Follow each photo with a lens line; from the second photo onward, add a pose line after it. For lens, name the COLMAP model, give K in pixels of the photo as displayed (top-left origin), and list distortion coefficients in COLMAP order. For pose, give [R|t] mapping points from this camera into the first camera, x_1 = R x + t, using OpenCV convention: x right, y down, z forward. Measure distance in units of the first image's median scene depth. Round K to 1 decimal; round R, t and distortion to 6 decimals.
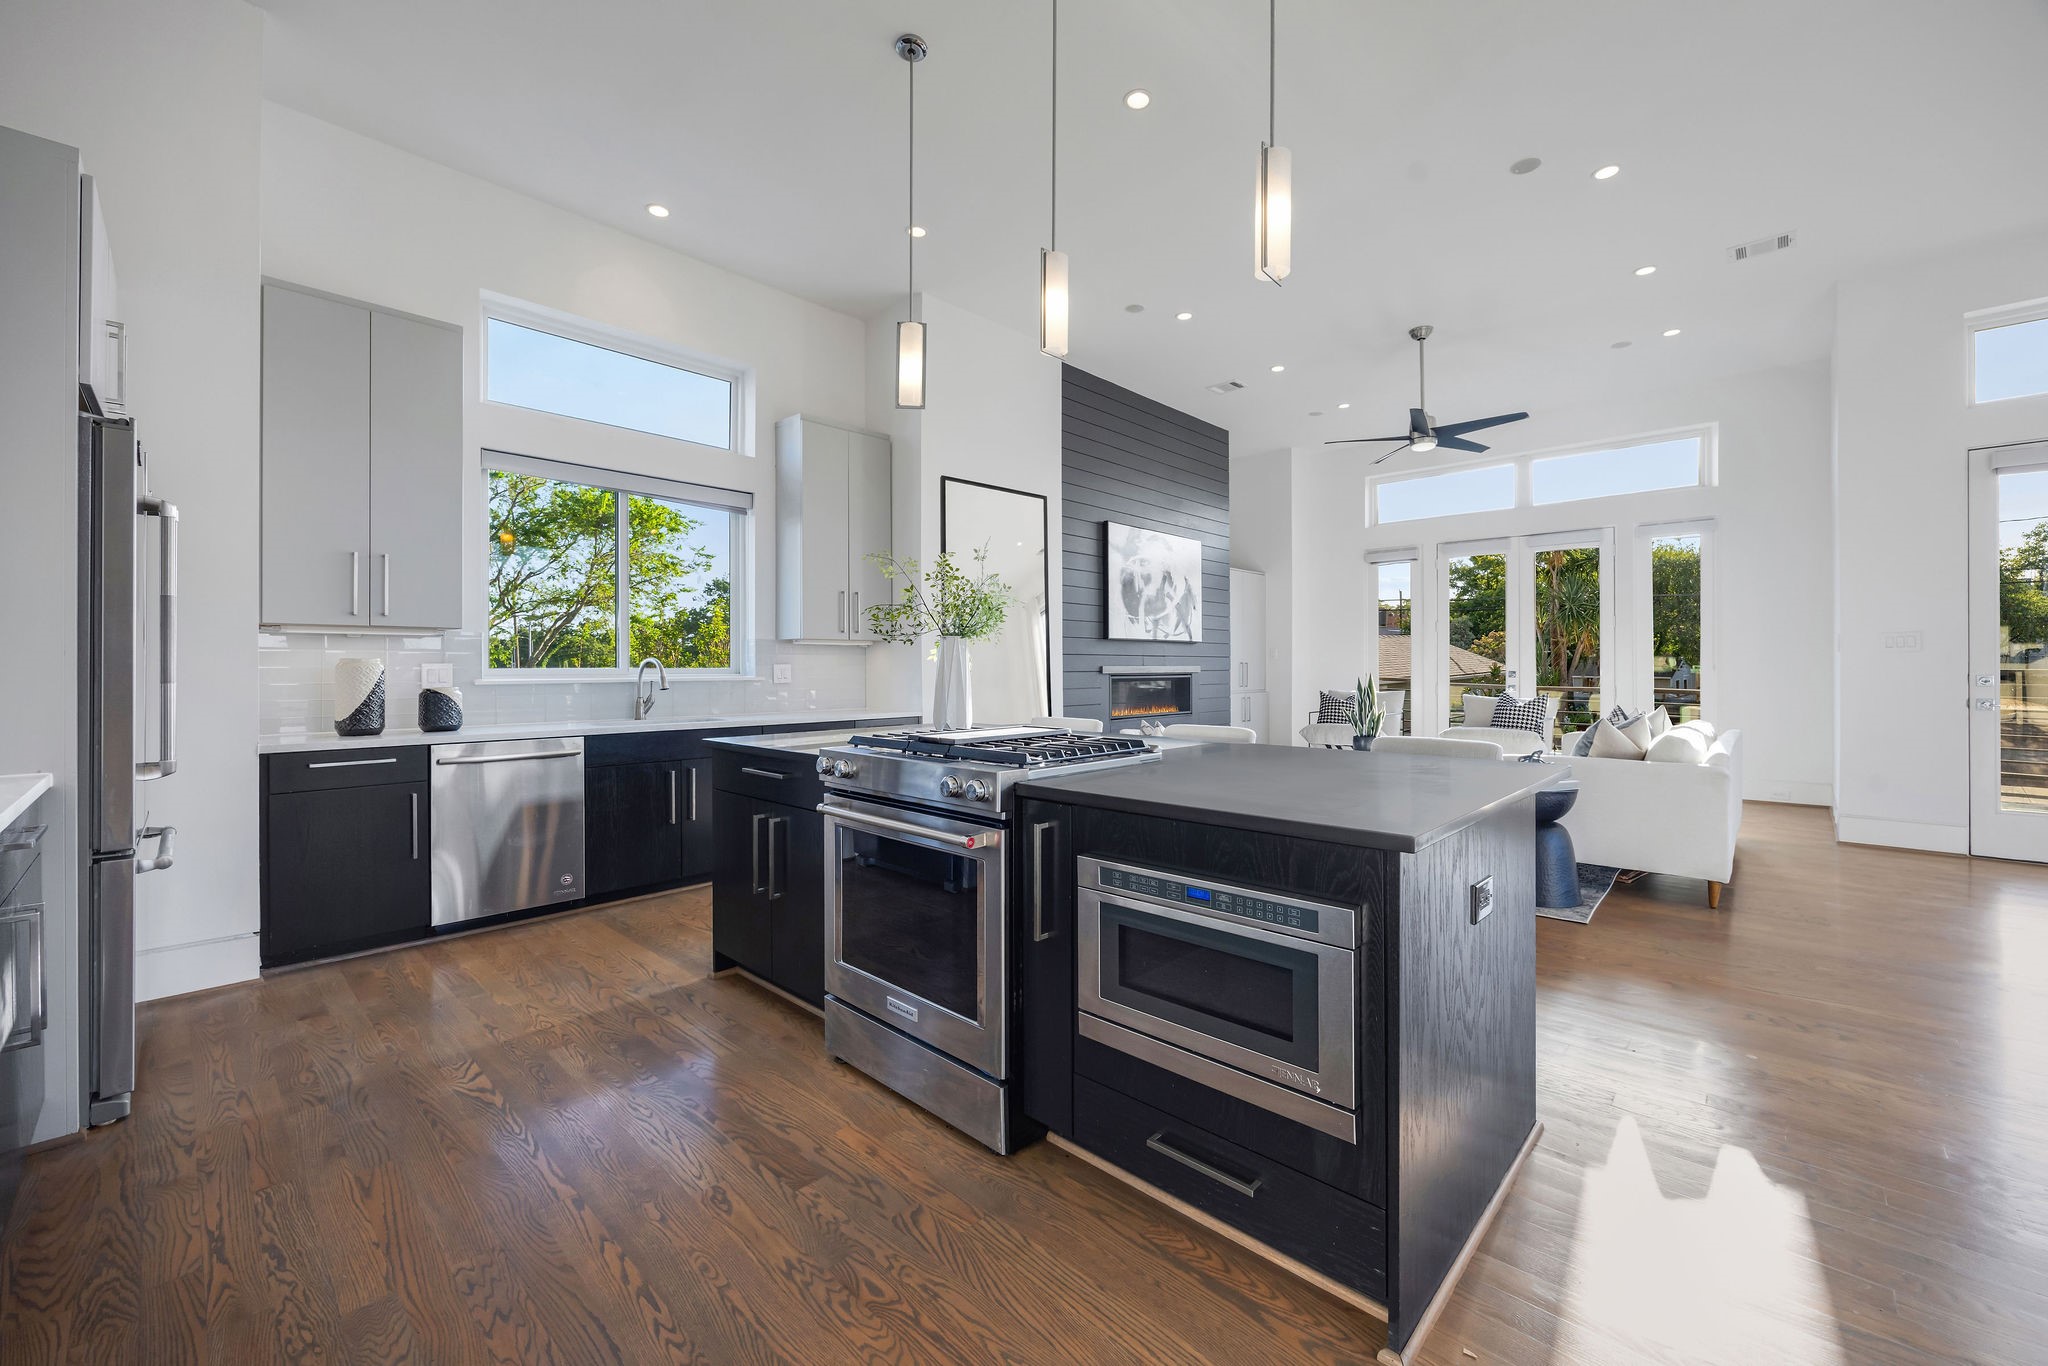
lens RADIAL K [[797.1, 0, 1004.1], [0, 797.1, 667.4], [0, 0, 1]] dist [-0.005600, 0.002107]
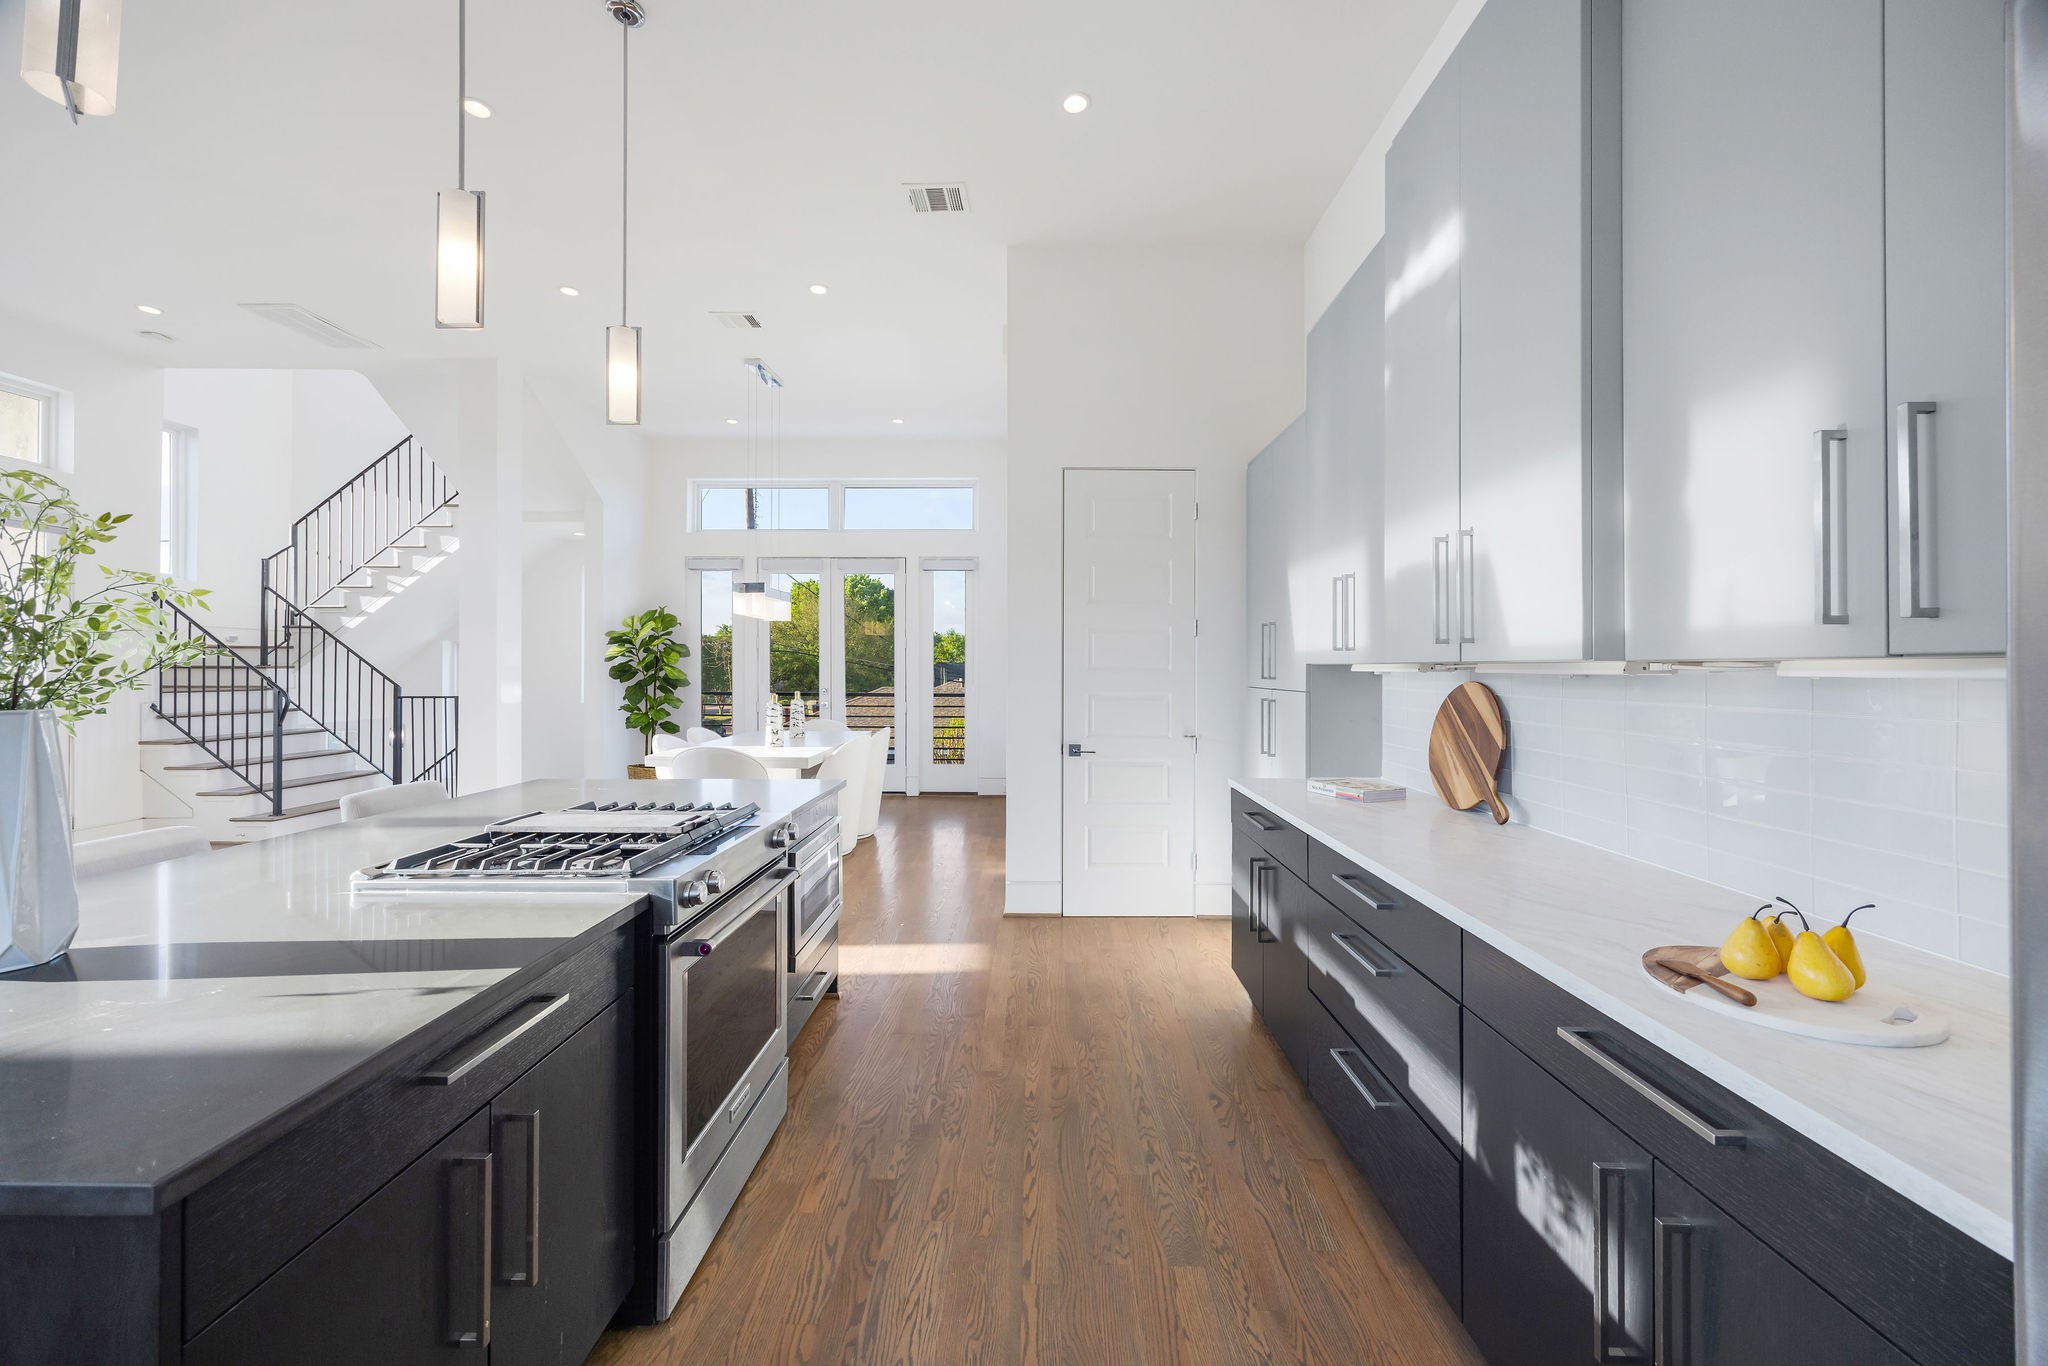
lens RADIAL K [[797.1, 0, 1039.1], [0, 797.1, 663.6], [0, 0, 1]] dist [-0.005600, 0.002107]
pose [[-0.700784, -0.001090, 0.713373, -0.302025], [-0.003298, 0.999993, -0.001711, -0.027440], [-0.713366, -0.003552, -0.700783, 0.403677]]
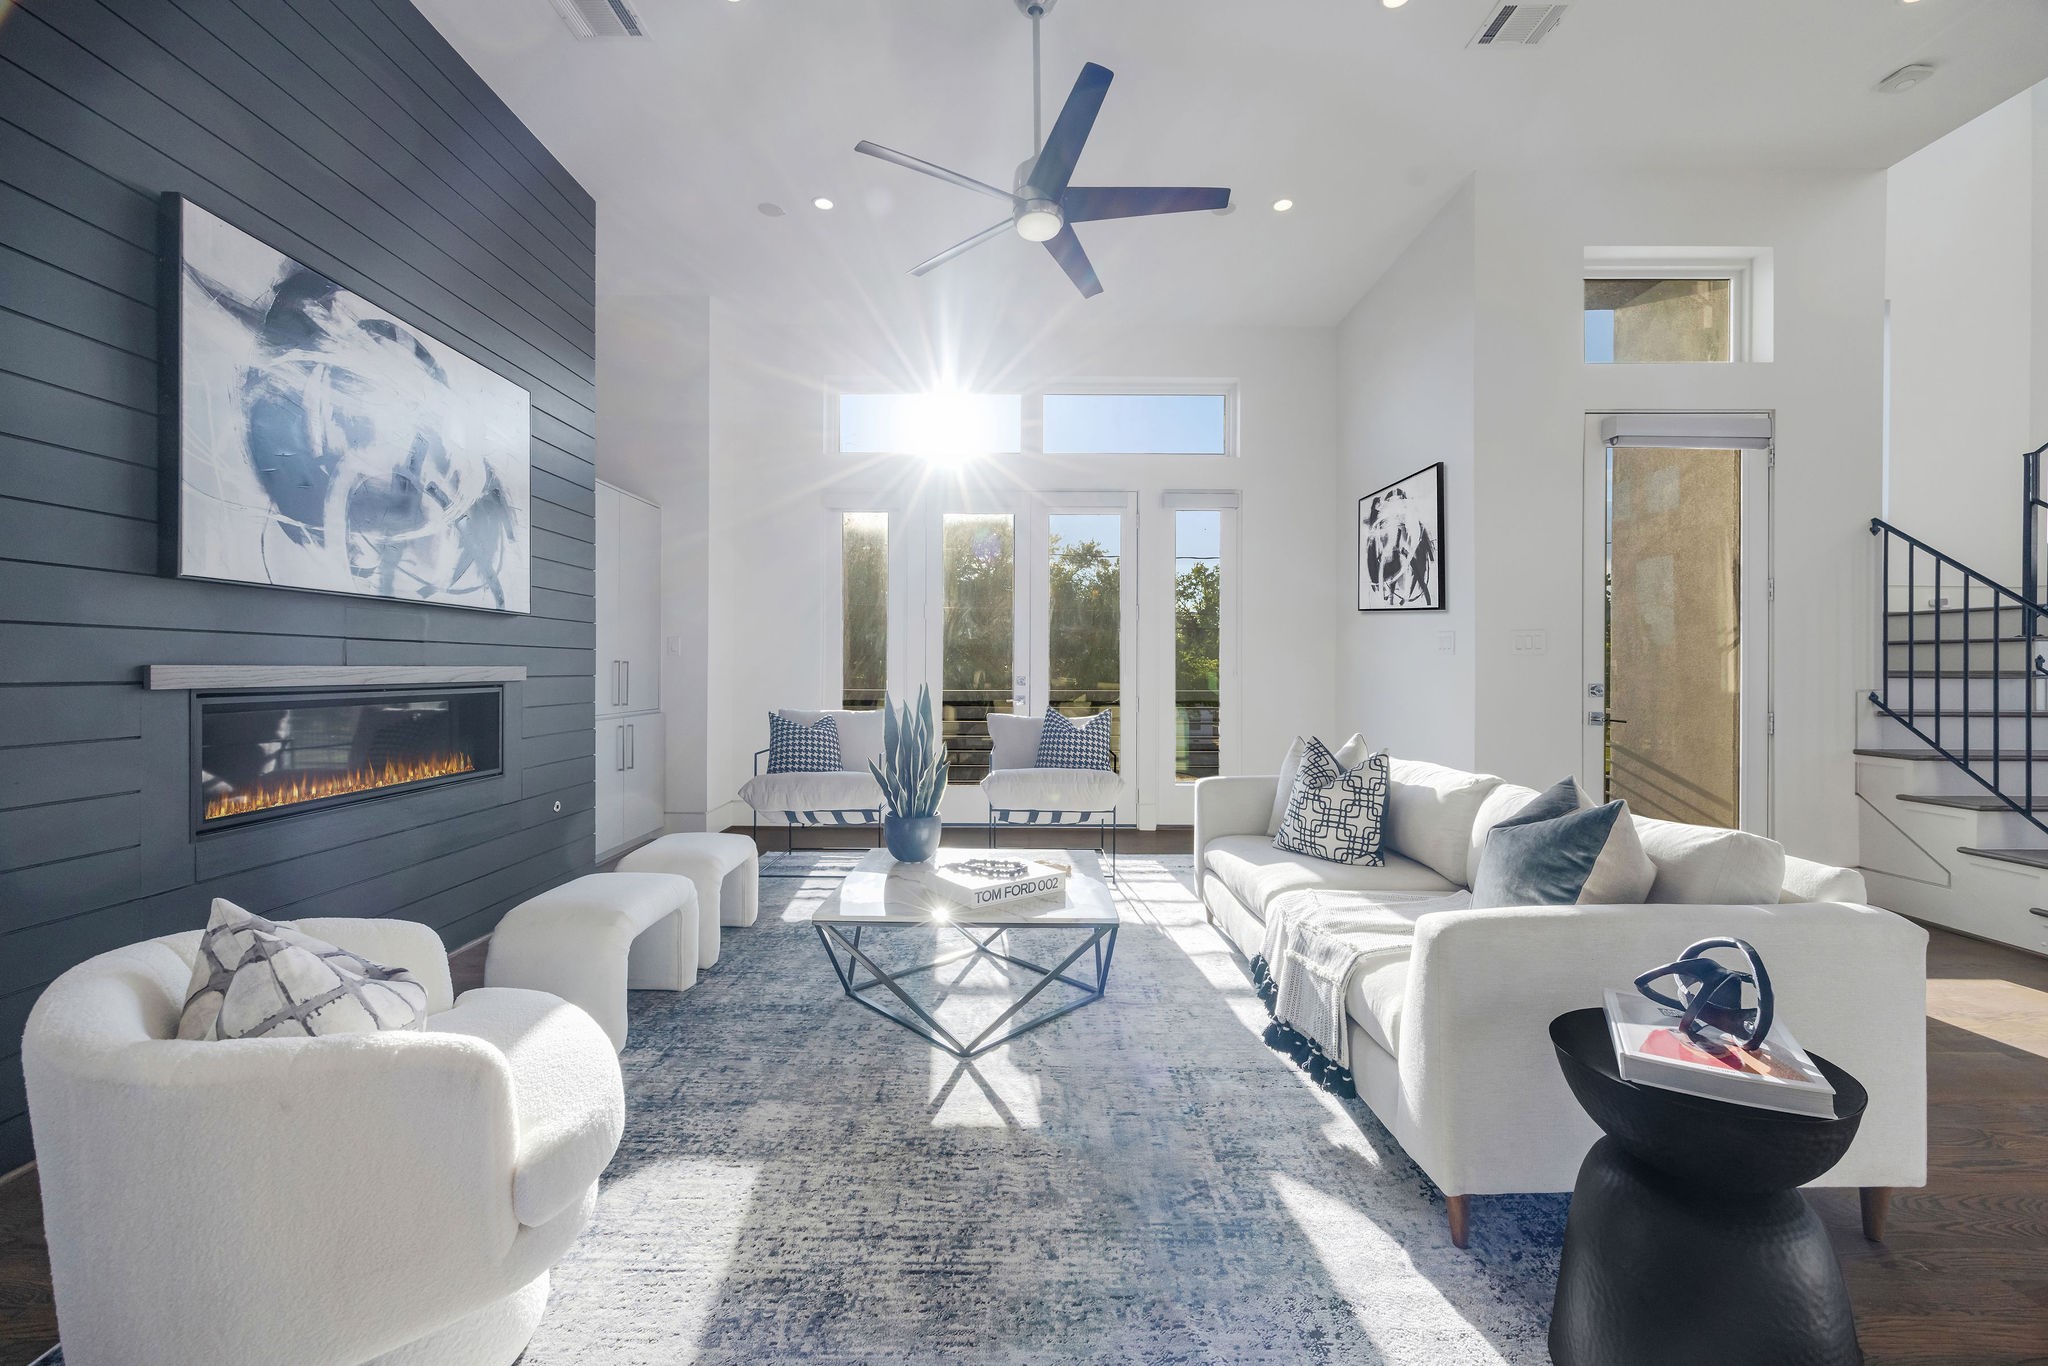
lens RADIAL K [[797.1, 0, 1022.2], [0, 797.1, 668.4], [0, 0, 1]] dist [-0.005600, 0.002107]
pose [[0.703360, -0.000930, 0.710833, 0.130579], [-0.000770, 0.999998, 0.002070, -0.001823], [-0.710833, -0.002004, 0.703358, 0.509579]]
